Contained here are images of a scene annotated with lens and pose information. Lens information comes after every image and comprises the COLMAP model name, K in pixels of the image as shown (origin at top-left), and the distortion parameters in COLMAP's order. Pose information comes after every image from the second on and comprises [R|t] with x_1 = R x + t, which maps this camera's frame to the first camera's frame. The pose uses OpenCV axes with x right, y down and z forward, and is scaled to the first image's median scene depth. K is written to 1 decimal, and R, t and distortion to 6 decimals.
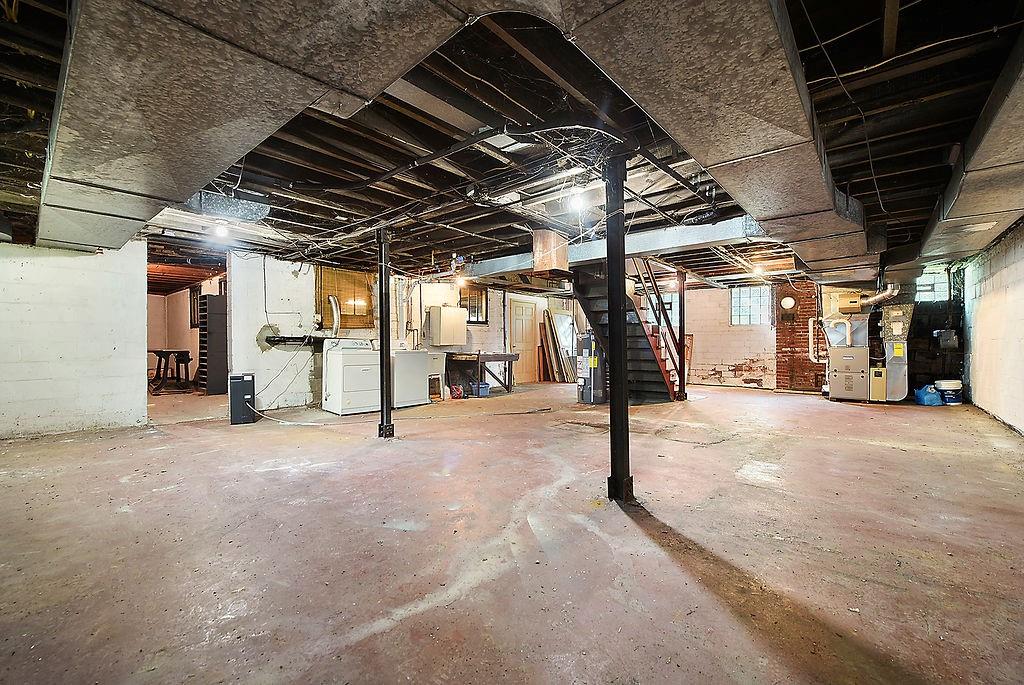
lens RADIAL K [[409.2, 0, 538.8], [0, 409.2, 346.9], [0, 0, 1]] dist [0.001504, 0.000010]
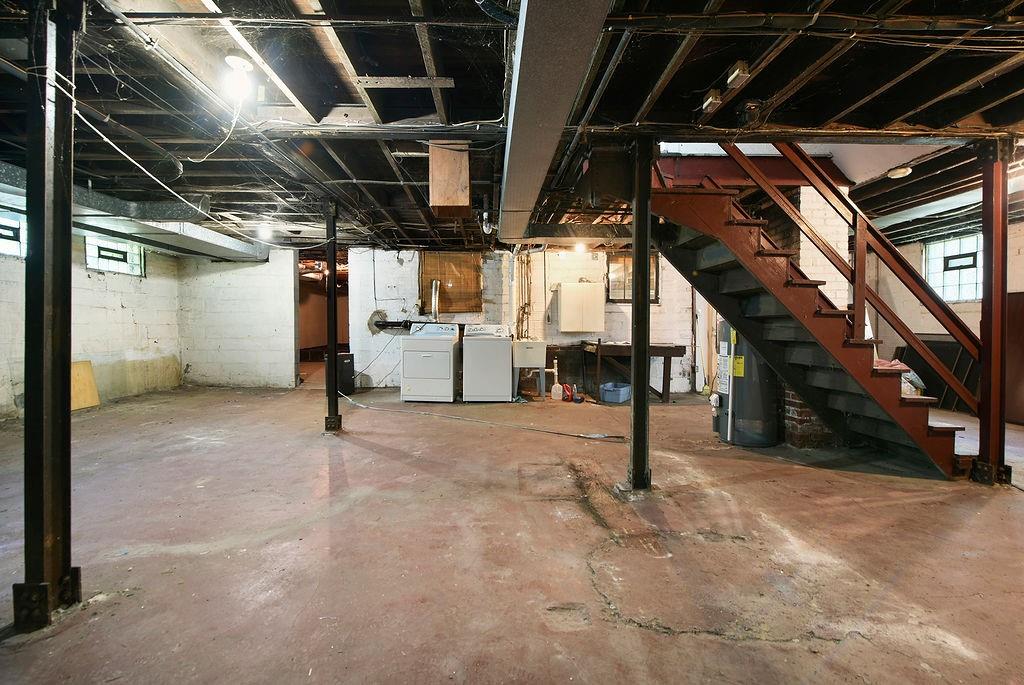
lens RADIAL K [[432.2, 0, 509.6], [0, 432.2, 330.0], [0, 0, 1]] dist [0.002099, 0.000308]
pose [[0.647818, 0.009274, -0.761739, 0.426352], [-0.015343, 0.999882, -0.000875, -0.005854], [0.761641, 0.012254, 0.647884, 0.477221]]
